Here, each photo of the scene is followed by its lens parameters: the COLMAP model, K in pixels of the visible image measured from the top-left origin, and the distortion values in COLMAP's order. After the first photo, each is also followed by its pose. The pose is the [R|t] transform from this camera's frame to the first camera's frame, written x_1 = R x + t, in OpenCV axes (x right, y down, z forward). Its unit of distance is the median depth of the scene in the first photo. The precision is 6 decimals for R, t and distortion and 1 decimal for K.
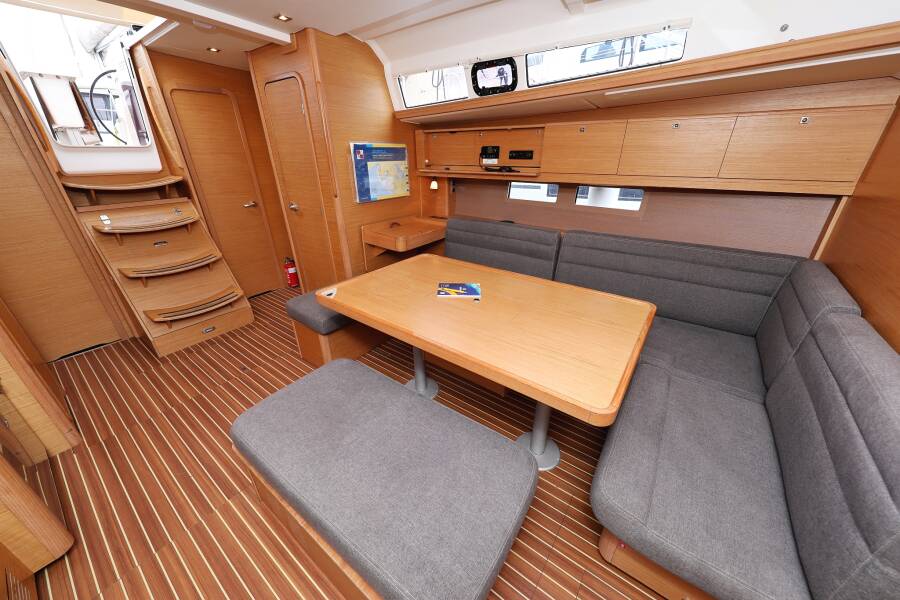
lens RADIAL K [[320.4, 0, 454.2], [0, 320.4, 304.9], [0, 0, 1]] dist [0.001566, 0.000080]
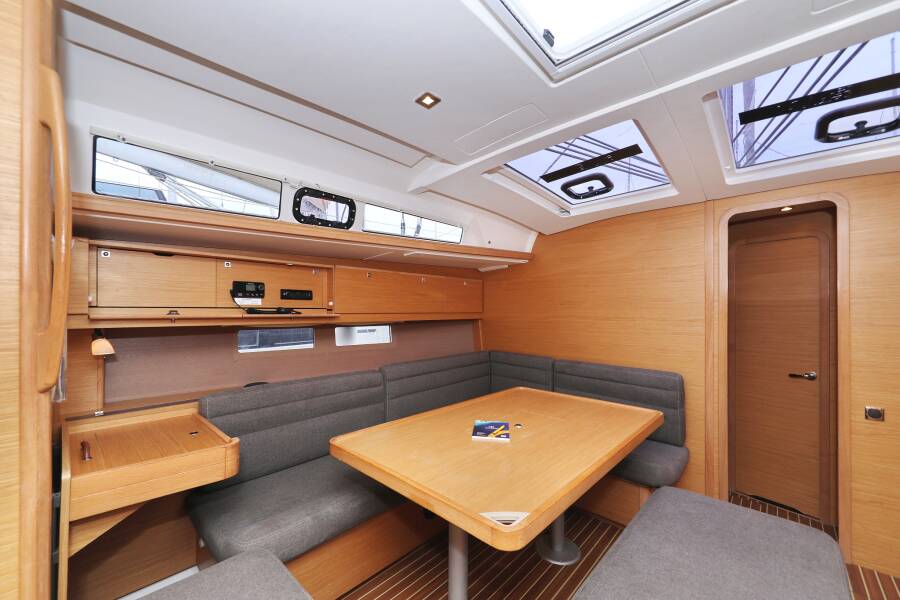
lens RADIAL K [[354.4, 0, 447.8], [0, 354.4, 306.5], [0, 0, 1]] dist [-0.003610, -0.001227]
pose [[0.120609, 0.015035, 0.992586, -0.691953], [0.426632, 0.902050, -0.065504, -0.244512], [-0.896348, 0.431369, 0.102381, 0.642757]]
